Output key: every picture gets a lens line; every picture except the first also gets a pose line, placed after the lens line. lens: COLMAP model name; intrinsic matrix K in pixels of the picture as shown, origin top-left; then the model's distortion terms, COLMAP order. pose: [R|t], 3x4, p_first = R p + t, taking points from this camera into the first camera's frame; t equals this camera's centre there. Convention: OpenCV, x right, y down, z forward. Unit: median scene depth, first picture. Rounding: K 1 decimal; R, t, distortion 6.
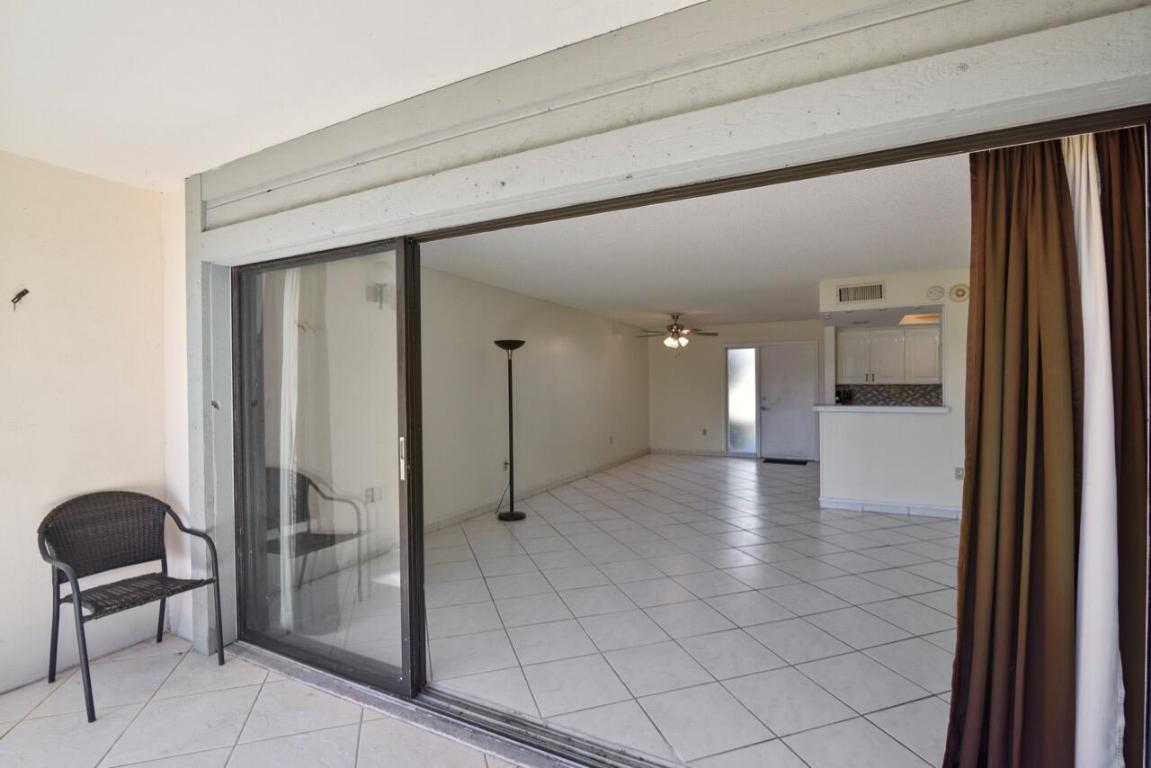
lens RADIAL K [[537.7, 0, 586.7], [0, 537.7, 385.0], [0, 0, 1]] dist [-0.022015, 0.000560]
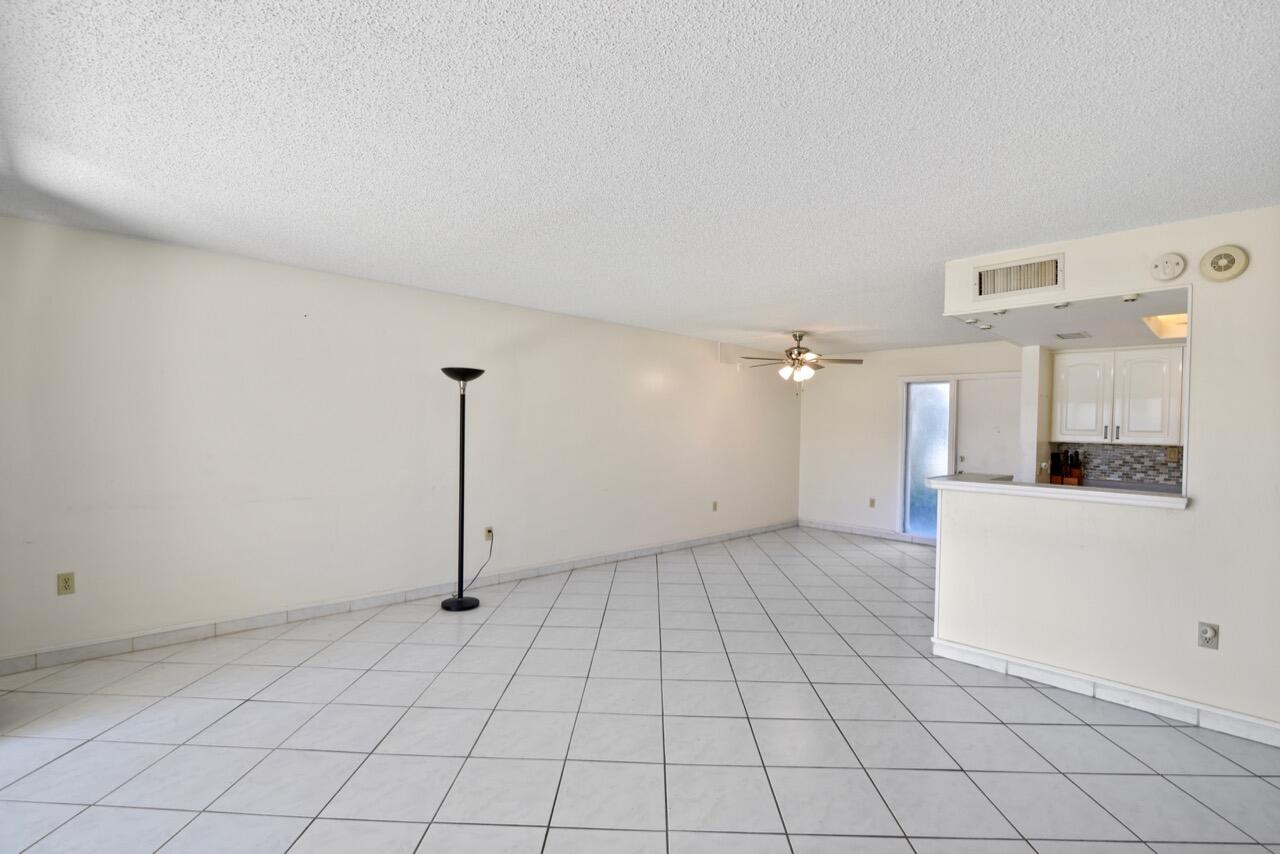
lens RADIAL K [[606.4, 0, 639.4], [0, 606.4, 440.1], [0, 0, 1]] dist [-0.018394, 0.000569]
pose [[0.944386, 0.033384, -0.327139, 0.234617], [-0.026406, 0.999320, 0.025751, -0.008024], [0.327776, -0.015681, 0.944625, 0.193008]]
